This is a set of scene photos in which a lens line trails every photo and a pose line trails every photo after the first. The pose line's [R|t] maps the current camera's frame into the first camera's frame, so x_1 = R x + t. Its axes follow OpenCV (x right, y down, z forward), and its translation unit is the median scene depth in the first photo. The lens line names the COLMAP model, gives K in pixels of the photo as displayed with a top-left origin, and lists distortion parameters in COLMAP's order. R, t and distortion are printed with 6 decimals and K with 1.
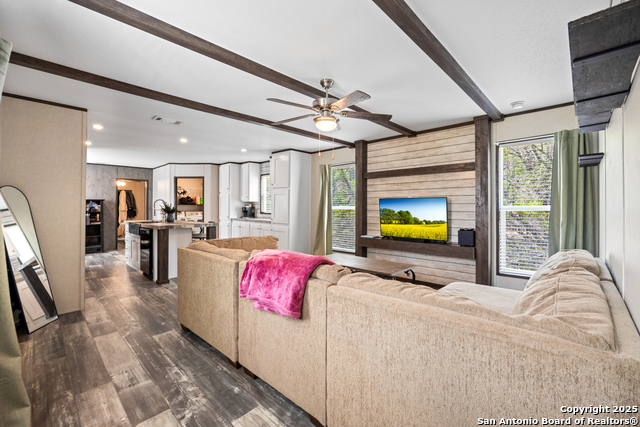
lens RADIAL K [[271.4, 0, 321.1], [0, 271.4, 206.8], [0, 0, 1]] dist [-0.011145, -0.000405]
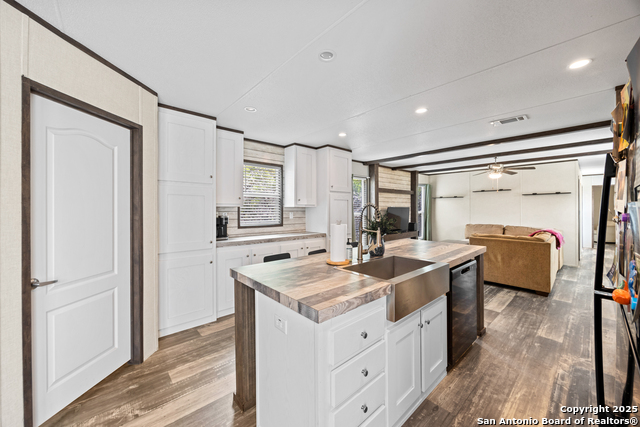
lens RADIAL K [[275.1, 0, 308.7], [0, 275.1, 201.6], [0, 0, 1]] dist [-0.016648, 0.023180]
pose [[0.045701, 0.022098, 0.998711, -1.423864], [0.001045, 0.999754, -0.022169, -0.030548], [-0.998955, 0.002057, 0.045666, 1.514009]]
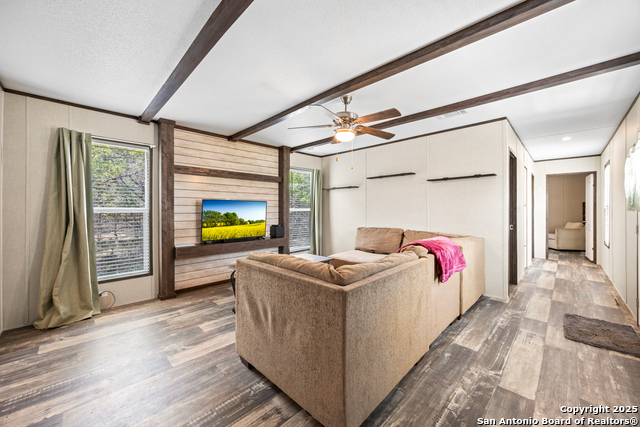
lens RADIAL K [[244.8, 0, 322.2], [0, 244.8, 209.1], [0, 0, 1]] dist [0.001485, 0.000199]
pose [[0.029243, 0.002988, 0.999568, -0.639107], [-0.001339, 0.999995, -0.002950, 0.004296], [-0.999571, -0.001253, 0.029247, 0.675145]]
